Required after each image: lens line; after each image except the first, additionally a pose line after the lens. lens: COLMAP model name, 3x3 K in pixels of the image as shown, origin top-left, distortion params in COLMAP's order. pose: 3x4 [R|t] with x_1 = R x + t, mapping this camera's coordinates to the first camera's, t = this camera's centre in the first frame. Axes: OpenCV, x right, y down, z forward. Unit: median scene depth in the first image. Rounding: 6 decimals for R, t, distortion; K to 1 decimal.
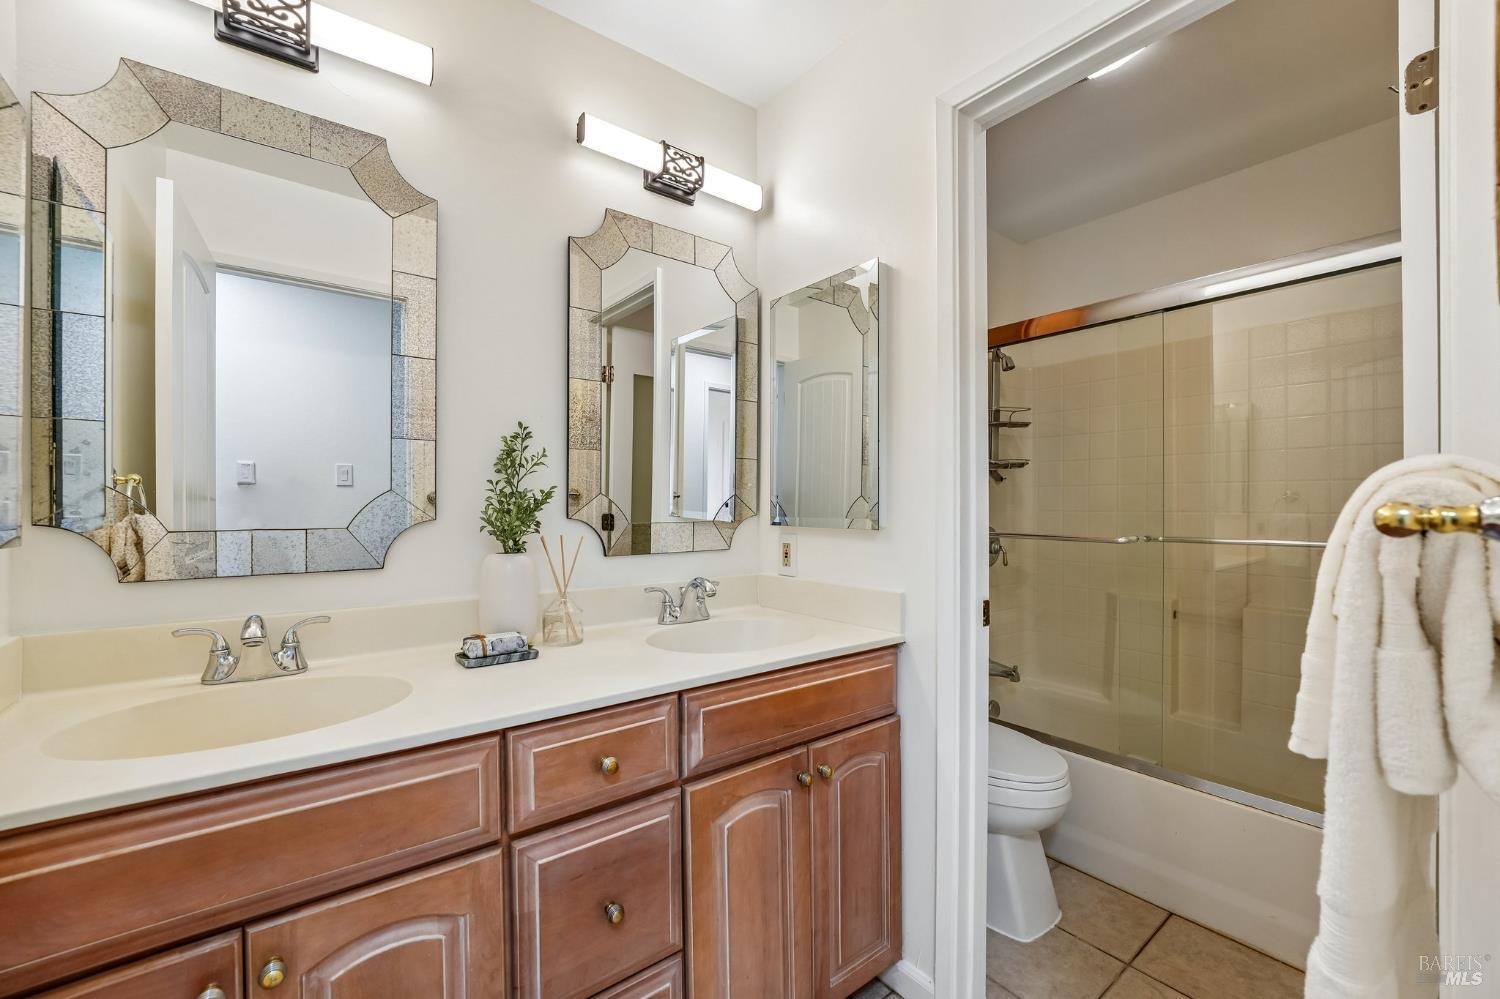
lens RADIAL K [[609.5, 0, 736.4], [0, 609.5, 505.7], [0, 0, 1]] dist [-0.018034, 0.004031]
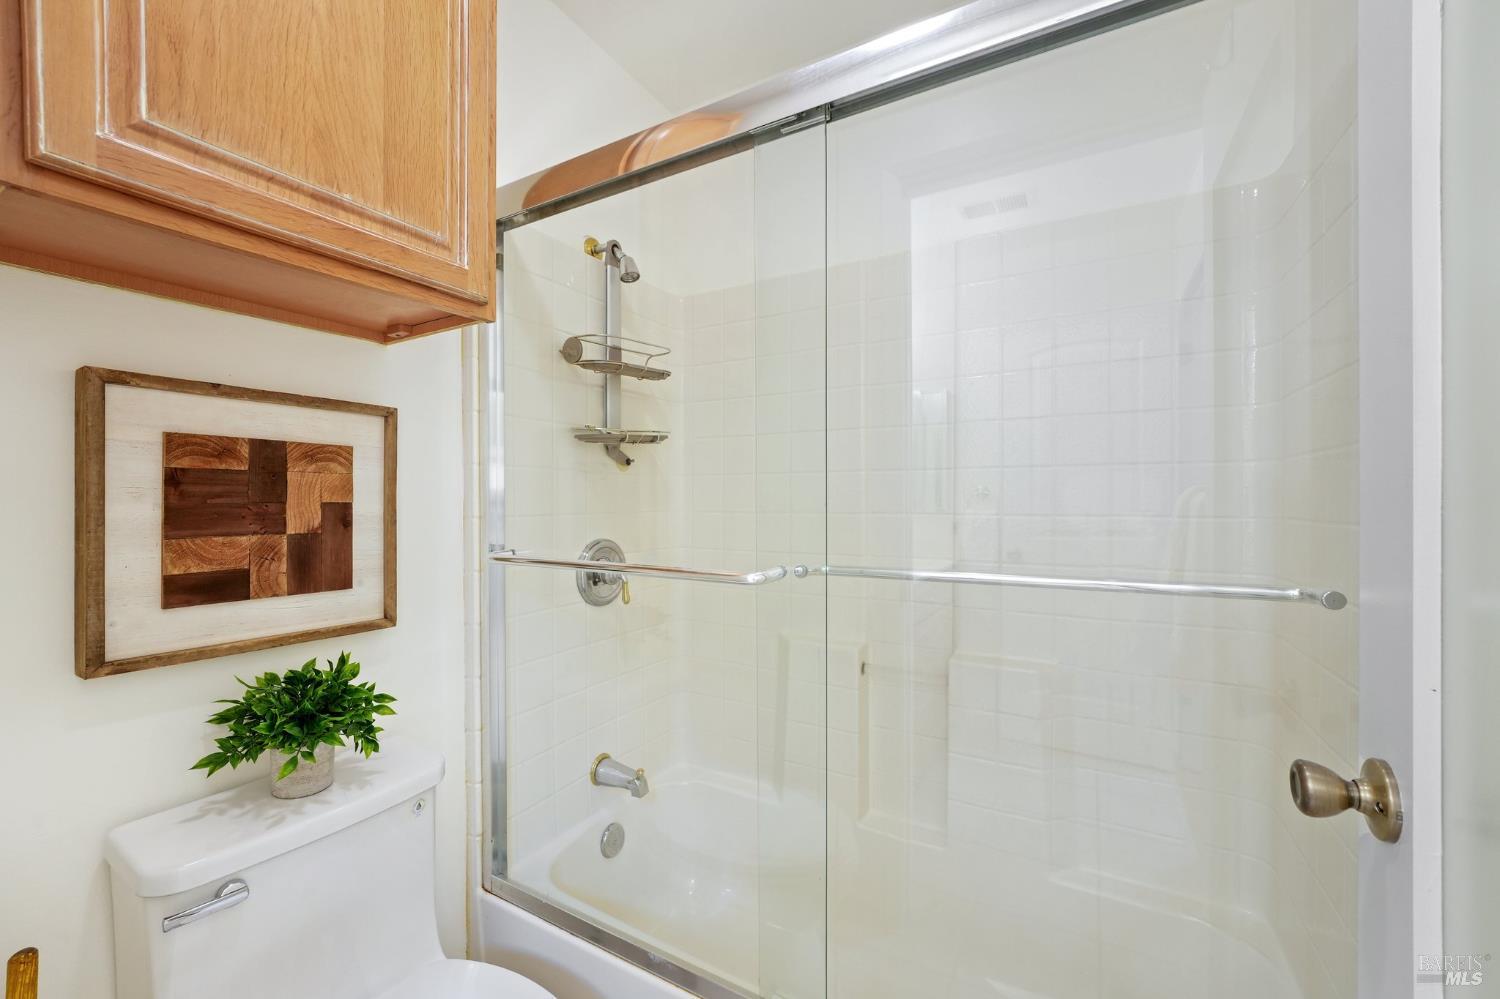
lens RADIAL K [[609.5, 0, 745.1], [0, 609.5, 504.5], [0, 0, 1]] dist [-0.018034, 0.004031]
pose [[0.920855, -0.006159, 0.389858, 0.441975], [0.004193, 0.999974, 0.005894, -0.004772], [-0.389884, -0.003793, 0.920856, 0.556136]]
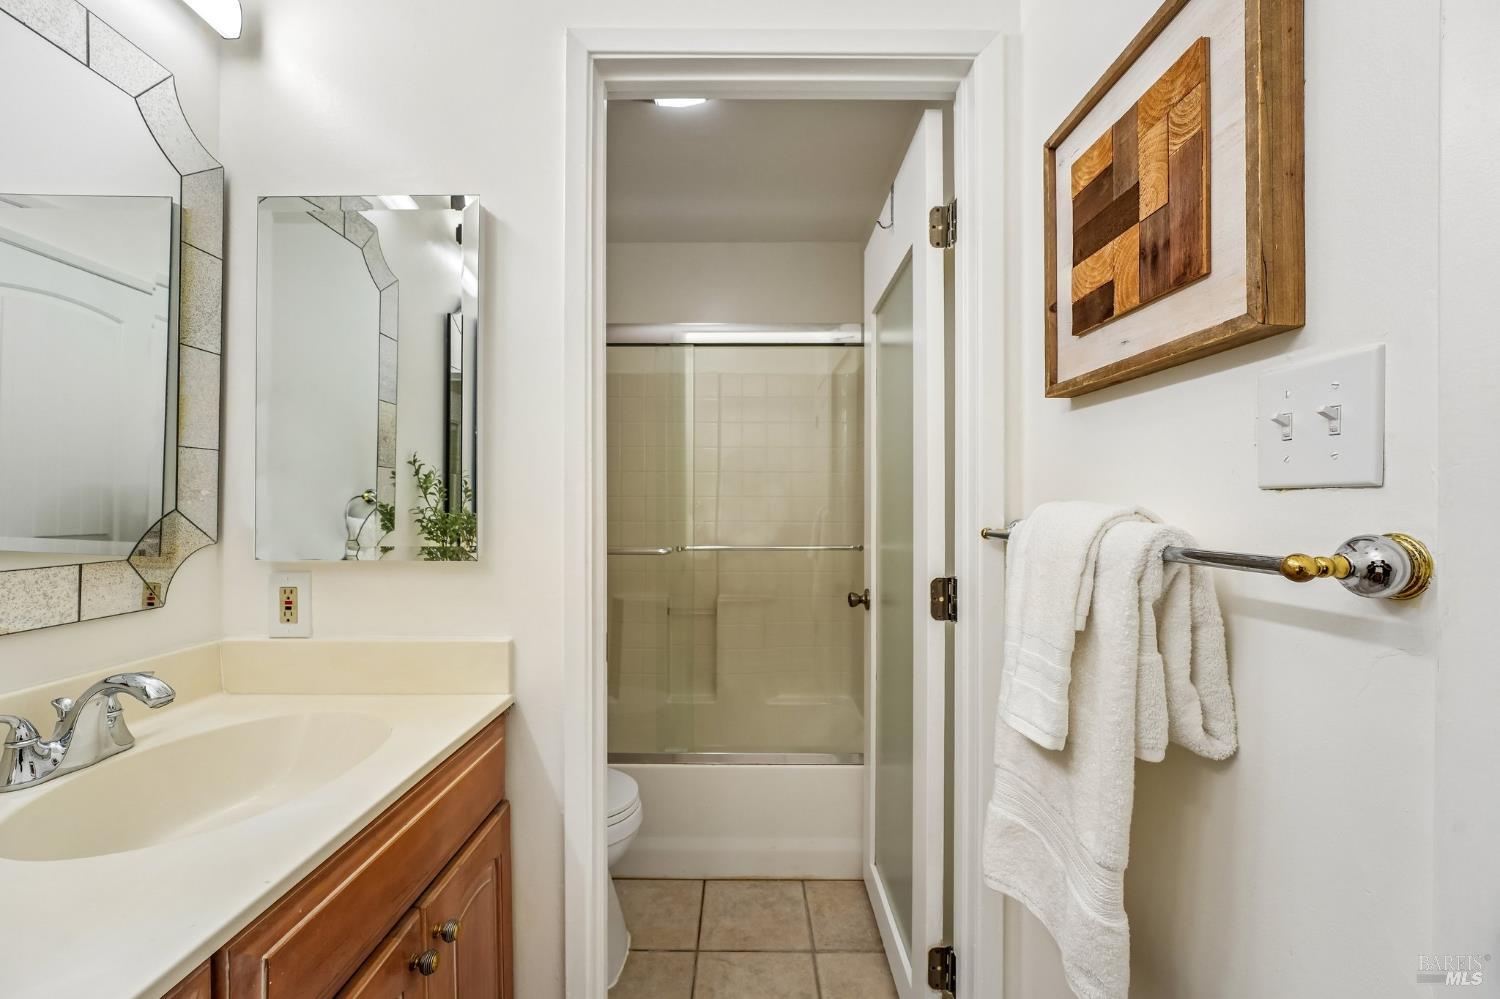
lens RADIAL K [[609.5, 0, 753.1], [0, 609.5, 507.5], [0, 0, 1]] dist [-0.018034, 0.004031]
pose [[0.604460, 0.002145, 0.796633, -0.120991], [-0.000156, 0.999997, -0.002574, -0.018427], [-0.796636, 0.001432, 0.604458, 0.224097]]
